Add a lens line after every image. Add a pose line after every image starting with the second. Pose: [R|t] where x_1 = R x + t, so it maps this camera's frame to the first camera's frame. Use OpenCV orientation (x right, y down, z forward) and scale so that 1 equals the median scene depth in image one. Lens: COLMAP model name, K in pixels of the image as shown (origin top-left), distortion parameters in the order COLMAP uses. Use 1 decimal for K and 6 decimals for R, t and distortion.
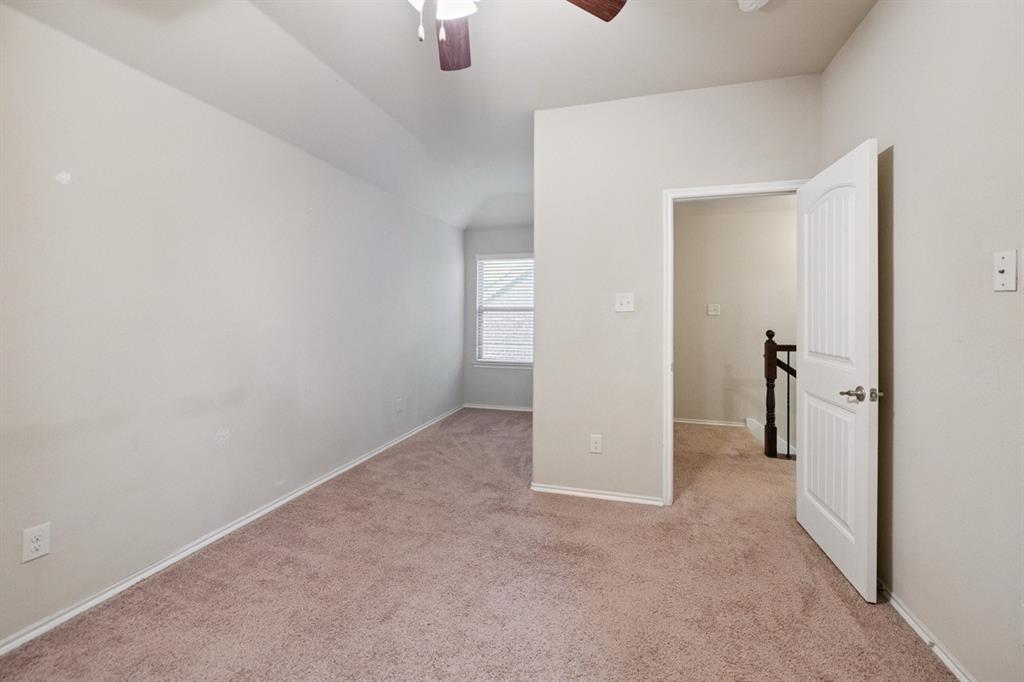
lens RADIAL K [[416.0, 0, 519.3], [0, 416.0, 315.1], [0, 0, 1]] dist [-0.000668, -0.000034]
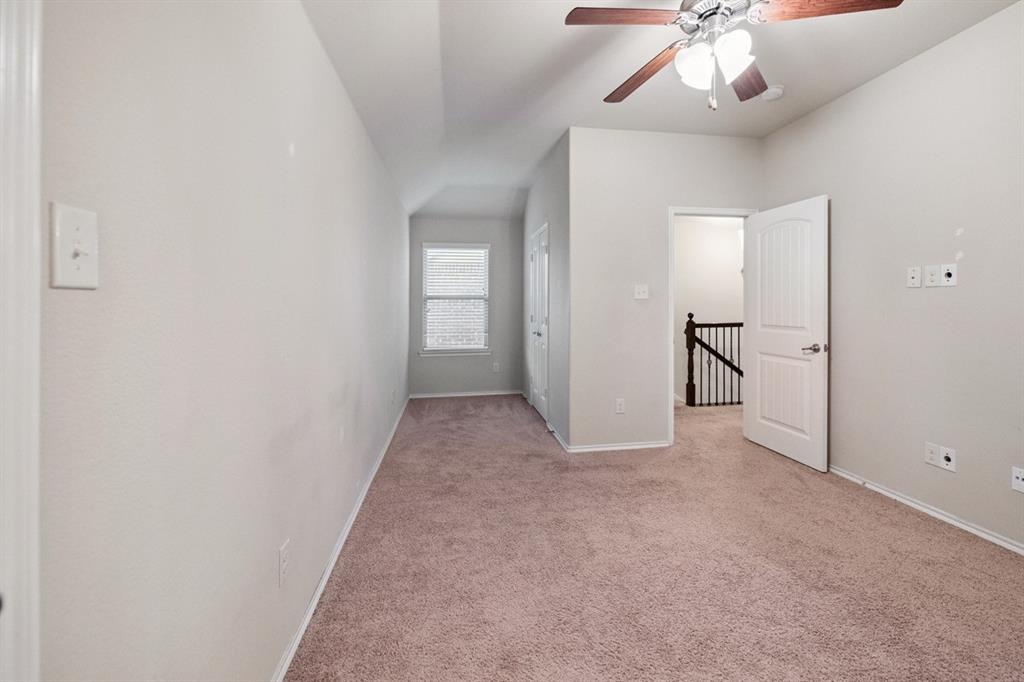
lens RADIAL K [[429.2, 0, 512.5], [0, 429.2, 306.2], [0, 0, 1]] dist [0.003232, 0.000223]
pose [[0.905253, -0.009655, 0.424763, -0.659977], [0.007462, 0.999949, 0.006826, 0.001184], [-0.424807, -0.003010, 0.905279, -0.020282]]
